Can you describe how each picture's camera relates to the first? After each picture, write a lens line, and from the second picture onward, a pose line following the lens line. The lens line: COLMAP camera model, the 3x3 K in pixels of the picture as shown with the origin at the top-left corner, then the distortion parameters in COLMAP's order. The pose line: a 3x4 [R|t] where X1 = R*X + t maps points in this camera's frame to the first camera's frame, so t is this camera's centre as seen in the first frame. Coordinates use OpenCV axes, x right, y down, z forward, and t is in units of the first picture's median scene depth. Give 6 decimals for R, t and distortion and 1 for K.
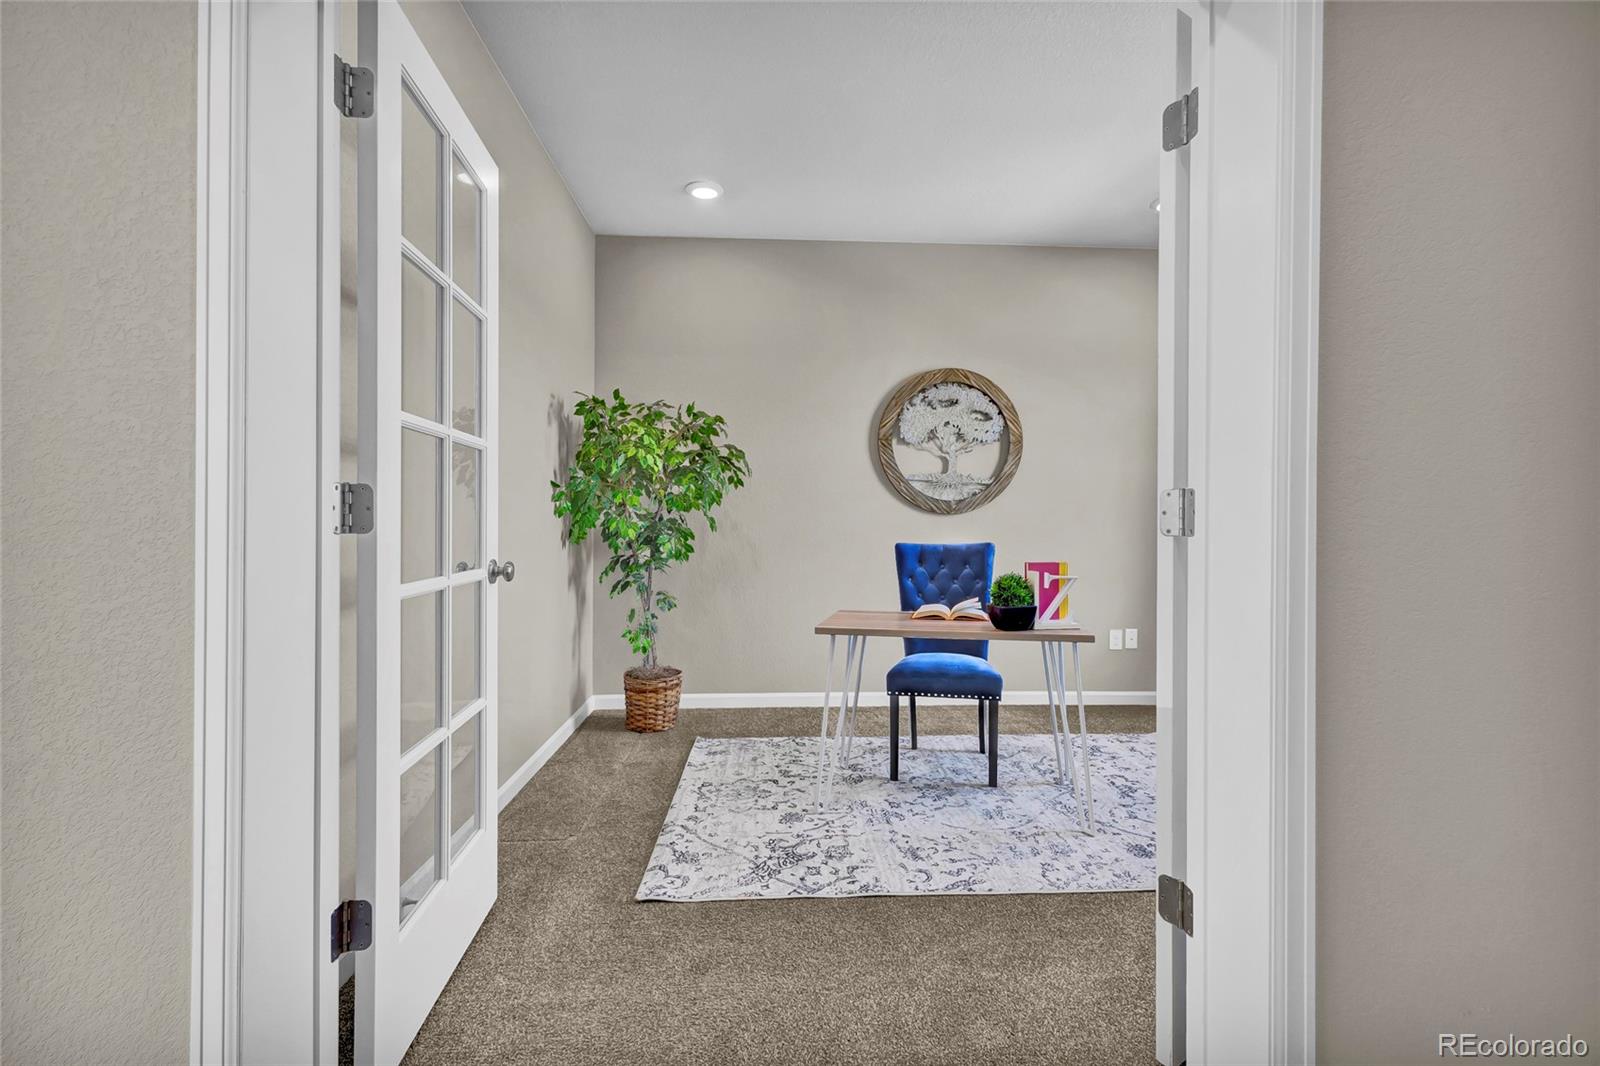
lens RADIAL K [[753.1, 0, 800.0], [0, 753.1, 533.0], [0, 0, 1]] dist [0.008809, -0.000580]
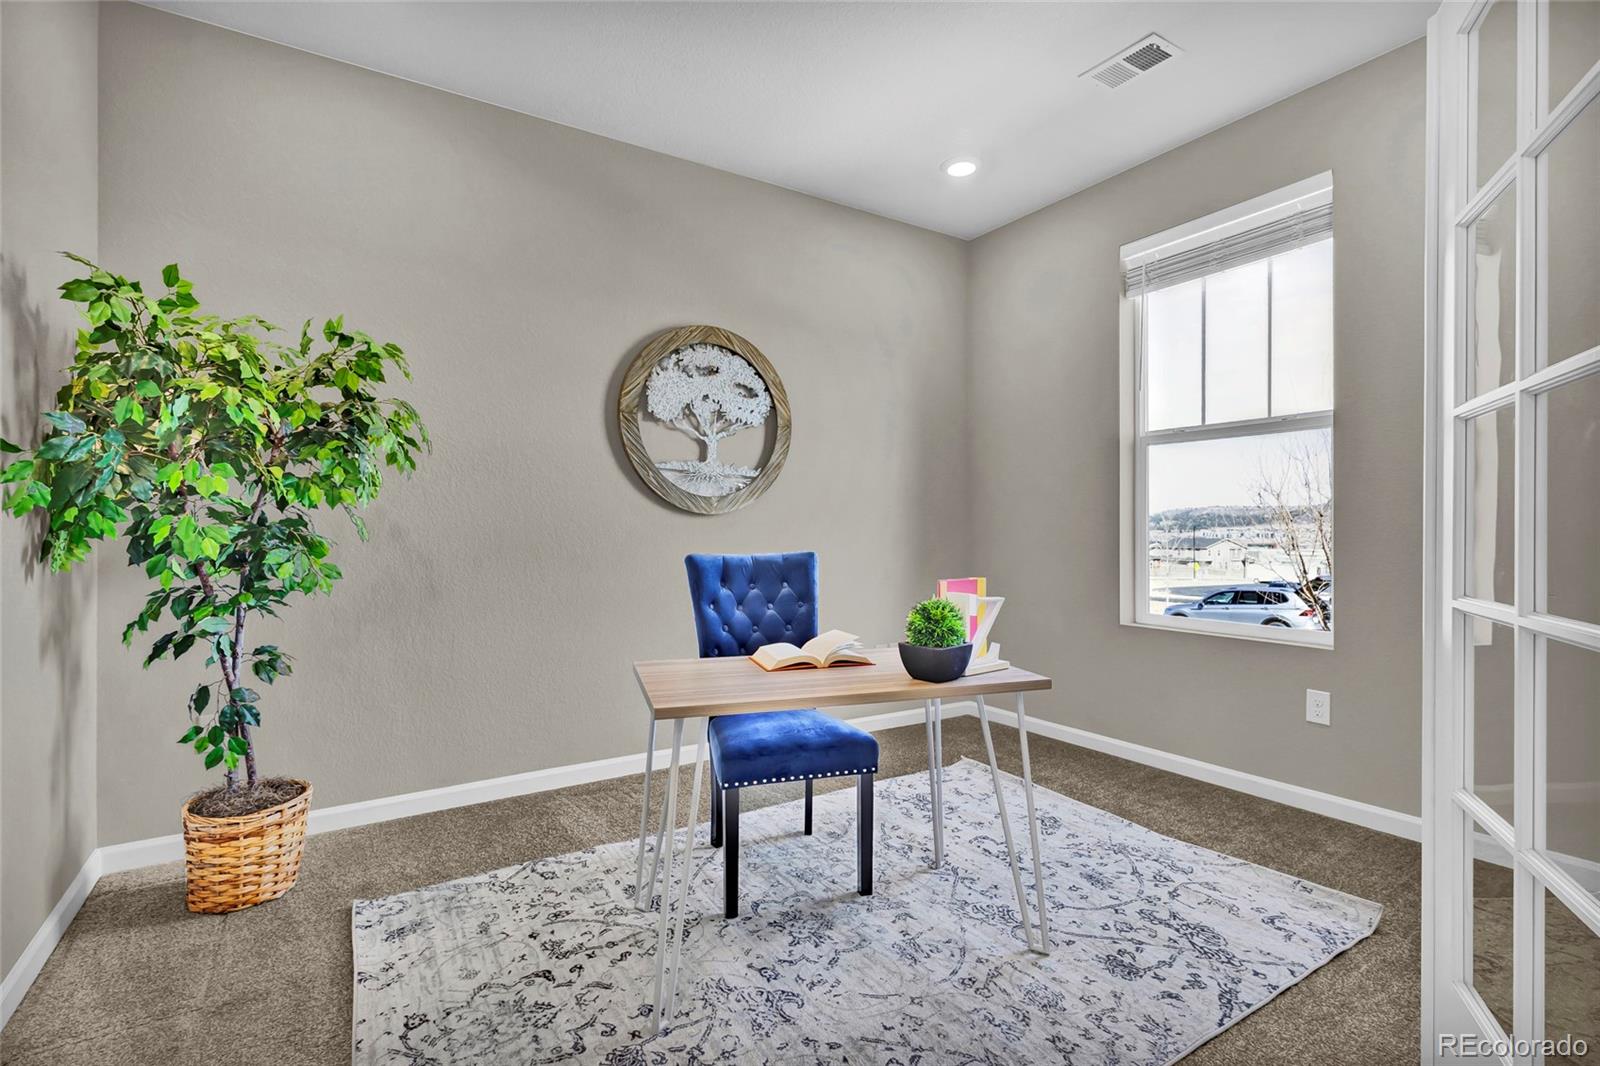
lens RADIAL K [[753.1, 0, 800.0], [0, 753.1, 533.0], [0, 0, 1]] dist [0.008809, -0.000580]
pose [[0.871333, -0.007957, 0.490628, -0.114666], [0.010106, 0.999947, -0.001730, -0.004080], [-0.490589, 0.006465, 0.871367, 0.315645]]
